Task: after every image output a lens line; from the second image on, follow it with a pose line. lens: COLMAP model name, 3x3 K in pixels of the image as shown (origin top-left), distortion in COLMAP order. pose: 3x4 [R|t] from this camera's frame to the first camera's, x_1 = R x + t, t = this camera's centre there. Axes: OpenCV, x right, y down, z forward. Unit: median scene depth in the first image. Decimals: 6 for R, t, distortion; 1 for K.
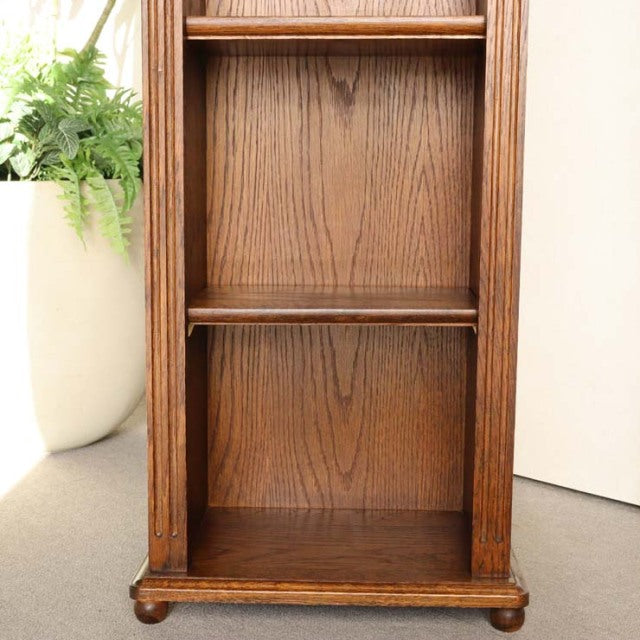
lens RADIAL K [[1129.4, 0, 320.4], [0, 1129.4, 325.1], [0, 0, 1]] dist [-0.024564, 0.000000]
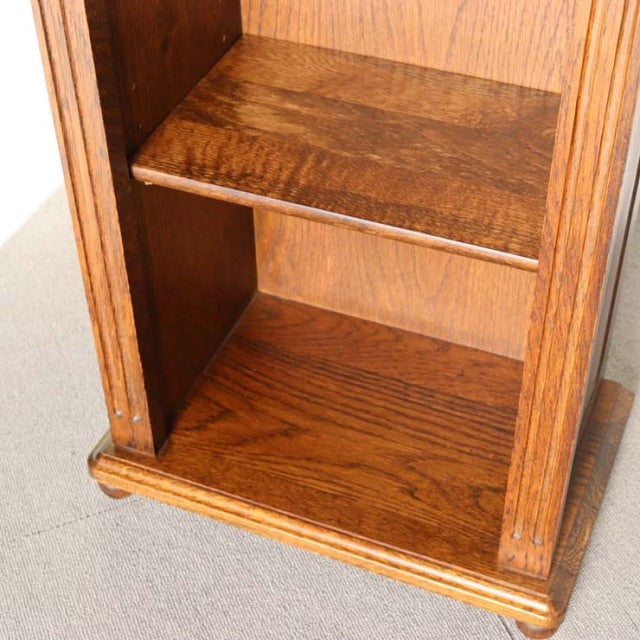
lens RADIAL K [[1211.3, 0, 338.6], [0, 1211.3, 316.0], [0, 0, 1]] dist [0.034330, 0.000000]
pose [[0.941872, 0.215010, -0.258162, 0.177273], [-0.037946, 0.831565, 0.554130, -0.299223], [0.333822, -0.512123, 0.791387, 0.362491]]
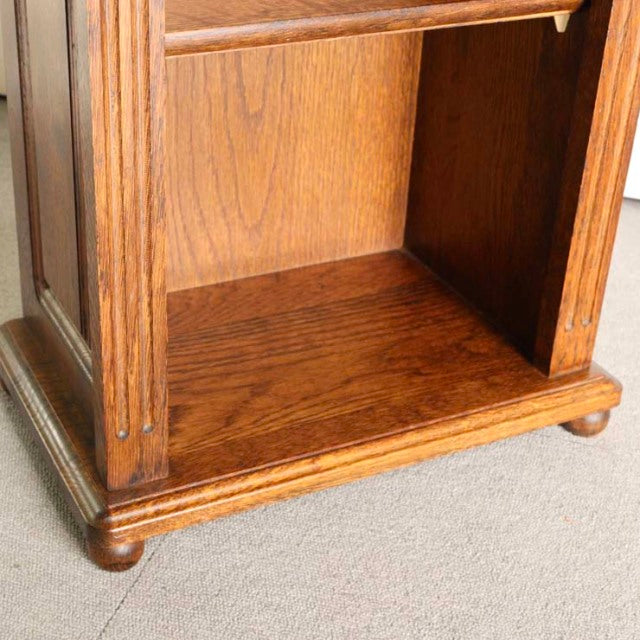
lens RADIAL K [[1211.3, 0, 315.6], [0, 1211.3, 332.1], [0, 0, 1]] dist [0.034330, 0.000000]
pose [[0.868476, -0.219517, 0.444479, -0.280403], [0.027744, 0.916731, 0.398541, -0.095029], [-0.494954, -0.333792, 0.802249, 0.405128]]
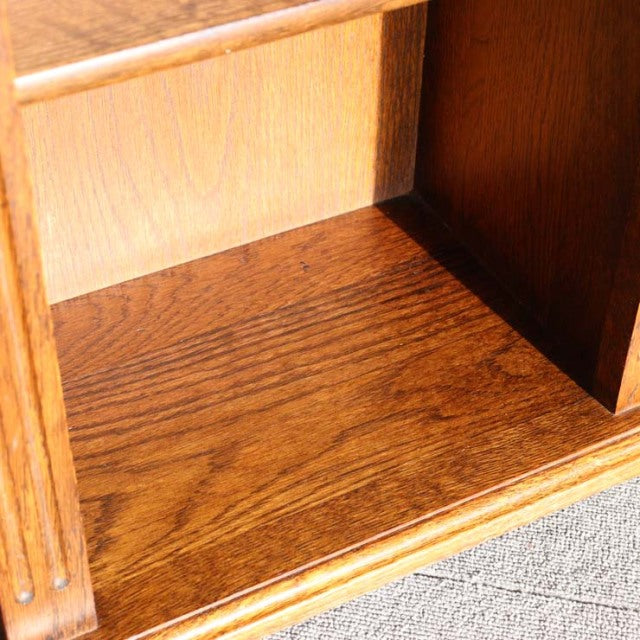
lens RADIAL K [[1335.0, 0, 318.9], [0, 1335.0, 316.0], [0, 0, 1]] dist [0.065725, 0.000000]
pose [[0.860259, -0.331096, 0.387724, -0.180142], [0.061702, 0.822472, 0.565449, -0.149824], [-0.506110, -0.462509, 0.727968, 0.549776]]
